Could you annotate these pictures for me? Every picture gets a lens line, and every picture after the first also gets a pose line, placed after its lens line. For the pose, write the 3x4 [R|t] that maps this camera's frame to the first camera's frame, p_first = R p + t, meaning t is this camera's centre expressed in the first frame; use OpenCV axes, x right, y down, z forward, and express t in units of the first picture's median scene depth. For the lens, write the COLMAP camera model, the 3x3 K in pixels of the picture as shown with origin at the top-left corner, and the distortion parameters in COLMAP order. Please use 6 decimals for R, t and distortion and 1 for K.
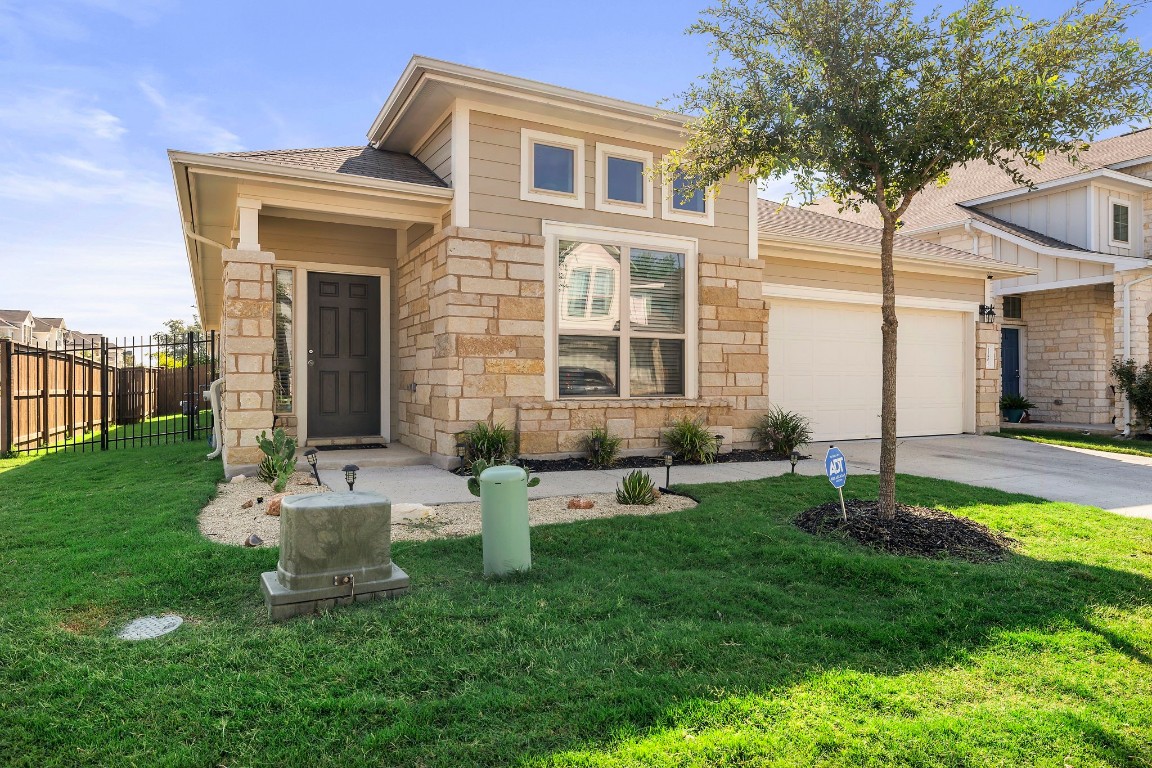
lens RADIAL K [[678.9, 0, 576.0], [0, 678.9, 384.0], [0, 0, 1]] dist [-0.000735, 0.000013]
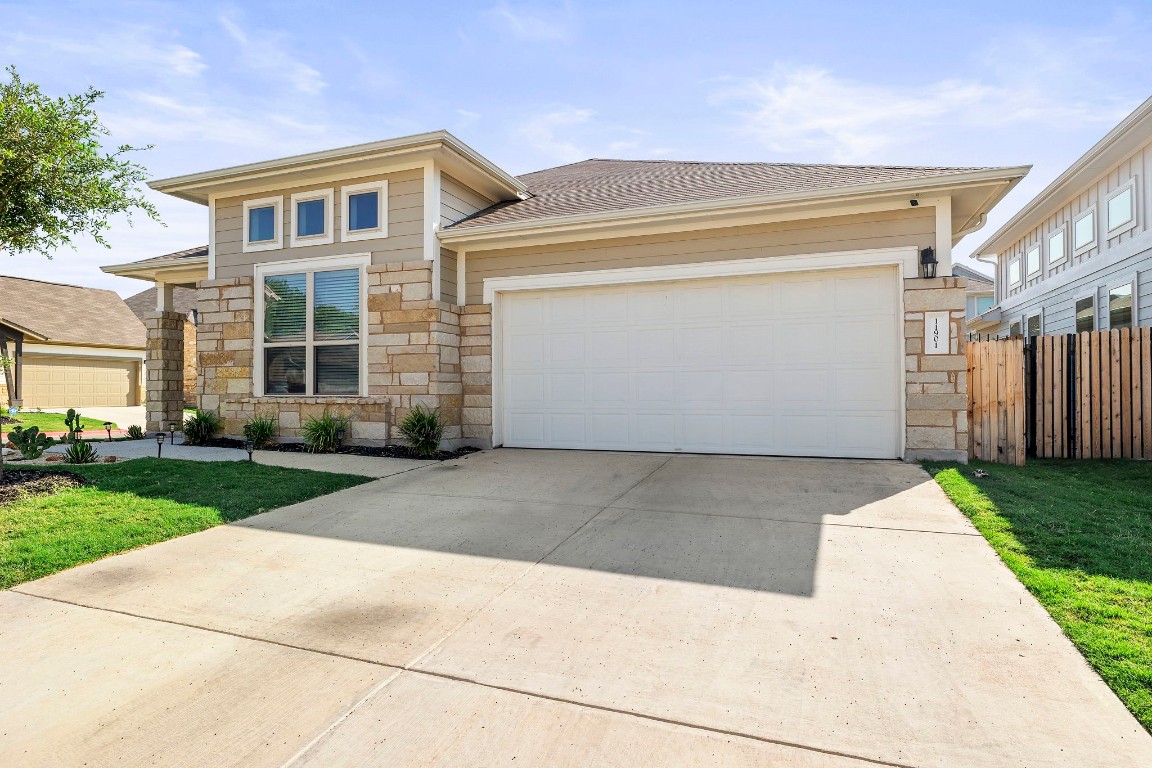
lens RADIAL K [[643.9, 0, 576.0], [0, 643.9, 384.0], [0, 0, 1]] dist [0.001471, 0.000084]
pose [[0.663796, -0.012651, -0.747807, 1.250873], [0.003282, 0.999897, -0.014002, 0.017222], [0.747907, 0.006840, 0.663769, 0.585735]]
